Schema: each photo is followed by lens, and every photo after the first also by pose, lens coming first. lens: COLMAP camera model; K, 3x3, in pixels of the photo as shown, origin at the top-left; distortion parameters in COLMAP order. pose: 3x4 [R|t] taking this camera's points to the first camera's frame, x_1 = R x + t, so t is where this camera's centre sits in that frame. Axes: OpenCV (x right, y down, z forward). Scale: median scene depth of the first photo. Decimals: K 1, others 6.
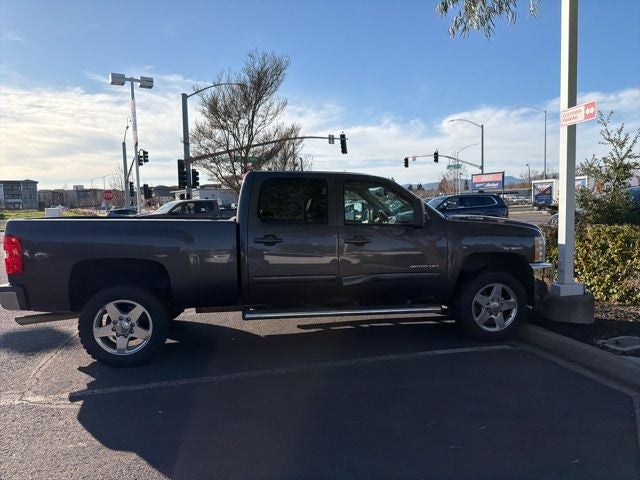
lens RADIAL K [[448.4, 0, 322.9], [0, 448.4, 244.2], [0, 0, 1]] dist [0.052990, -0.068365]
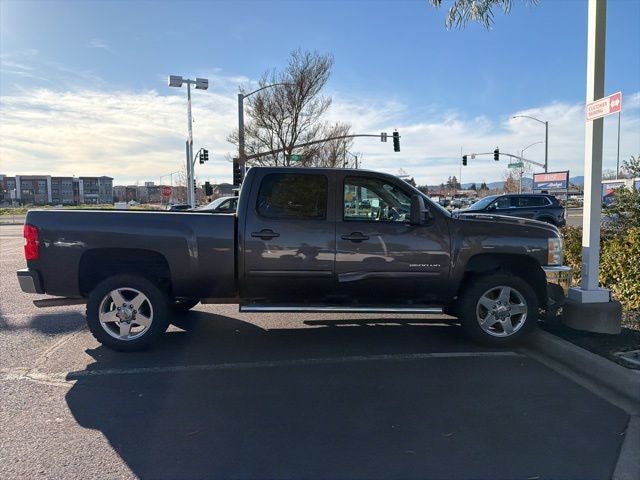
lens RADIAL K [[448.4, 0, 322.6], [0, 448.4, 238.1], [0, 0, 1]] dist [0.052990, -0.068365]
pose [[0.991401, 0.024398, -0.128566, 0.110977], [-0.025644, 0.999639, -0.008043, 0.002919], [0.128324, 0.011271, 0.991668, 0.007837]]
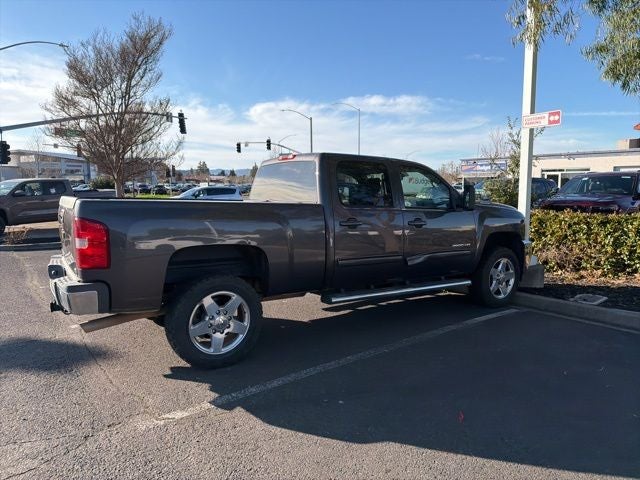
lens RADIAL K [[448.4, 0, 318.3], [0, 448.4, 237.2], [0, 0, 1]] dist [0.052990, -0.068365]
pose [[0.918607, -0.021230, 0.394602, -0.468959], [0.014627, 0.999698, 0.019733, 0.001555], [-0.394902, -0.012355, 0.918640, 0.089078]]
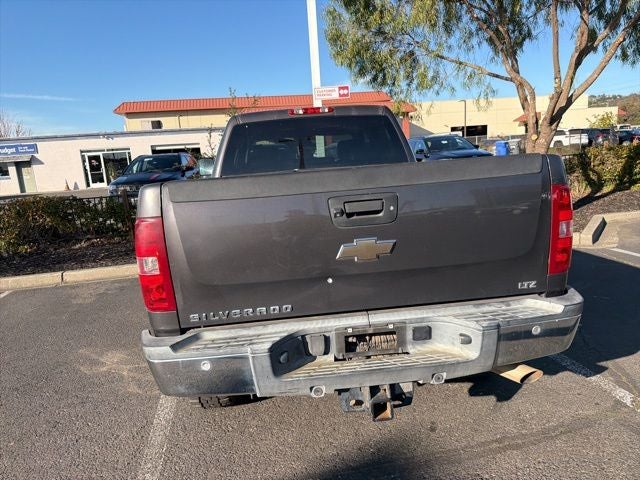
lens RADIAL K [[448.4, 0, 322.4], [0, 448.4, 243.7], [0, 0, 1]] dist [0.052990, -0.068365]
pose [[0.076861, -0.177875, 0.981047, -0.873309], [0.151868, 0.974565, 0.164801, -0.056474], [-0.985408, 0.136323, 0.101919, 0.894036]]
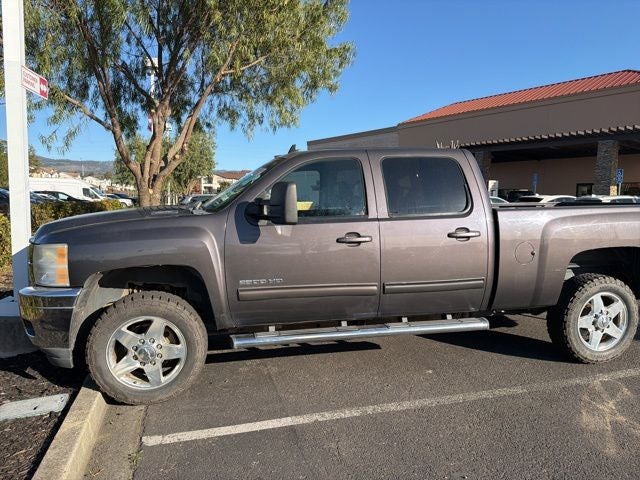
lens RADIAL K [[448.4, 0, 321.6], [0, 448.4, 237.9], [0, 0, 1]] dist [0.052990, -0.068365]
pose [[-0.998777, 0.012736, -0.047781, 0.081307], [0.004398, 0.985313, 0.170704, -0.139526], [0.049254, 0.170285, -0.984163, 1.770570]]
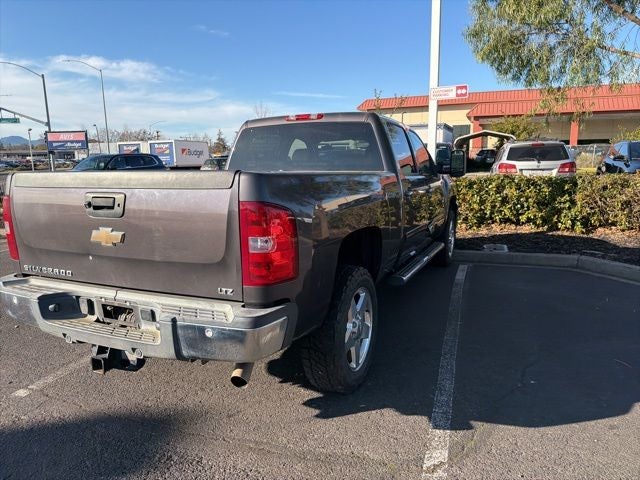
lens RADIAL K [[448.4, 0, 324.2], [0, 448.4, 237.4], [0, 0, 1]] dist [0.052990, -0.068365]
pose [[0.559633, -0.128271, 0.818754, -0.778233], [0.075239, 0.991733, 0.103944, -0.021603], [-0.825318, 0.003432, 0.564658, 0.507379]]
